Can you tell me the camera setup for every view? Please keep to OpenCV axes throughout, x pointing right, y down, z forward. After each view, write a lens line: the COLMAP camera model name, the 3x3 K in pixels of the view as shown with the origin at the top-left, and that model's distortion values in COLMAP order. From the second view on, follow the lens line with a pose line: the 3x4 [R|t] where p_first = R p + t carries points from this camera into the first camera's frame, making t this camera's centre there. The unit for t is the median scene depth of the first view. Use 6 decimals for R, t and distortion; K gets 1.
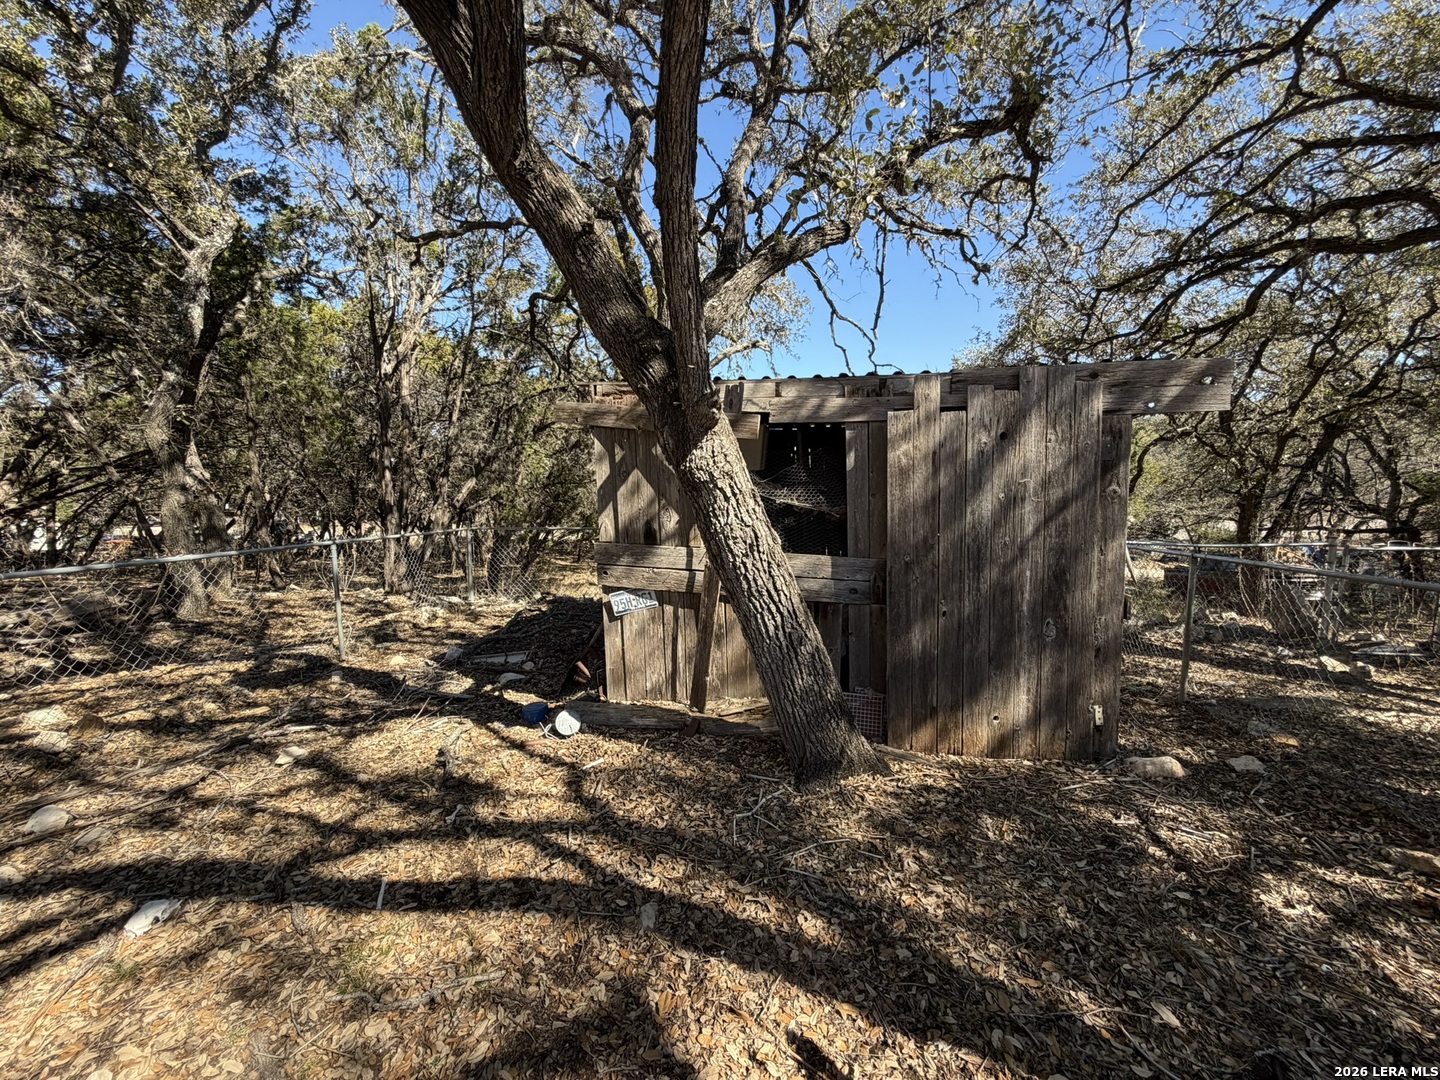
lens RADIAL K [[572.7, 0, 718.9], [0, 572.7, 541.2], [0, 0, 1]] dist [-0.001782, 0.000293]
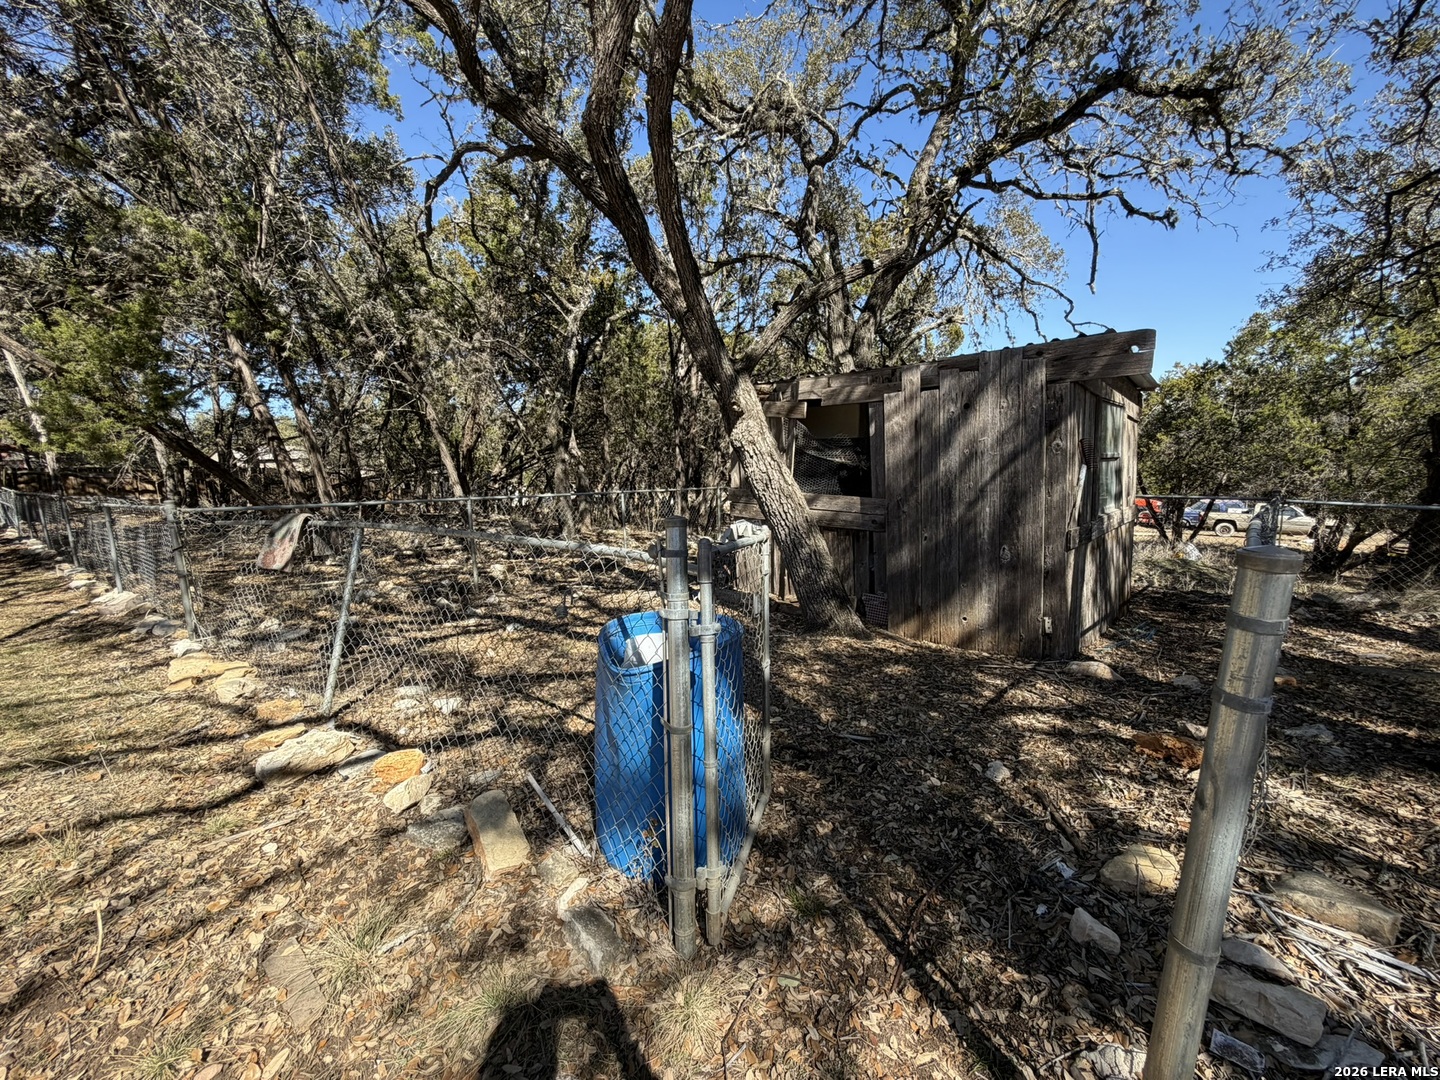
lens RADIAL K [[572.7, 0, 722.9], [0, 572.7, 538.5], [0, 0, 1]] dist [-0.001782, 0.000293]
pose [[0.859046, 0.049833, -0.509467, 0.686541], [-0.027122, 0.998283, 0.051913, 0.069484], [0.511179, -0.030778, 0.858923, -0.438047]]
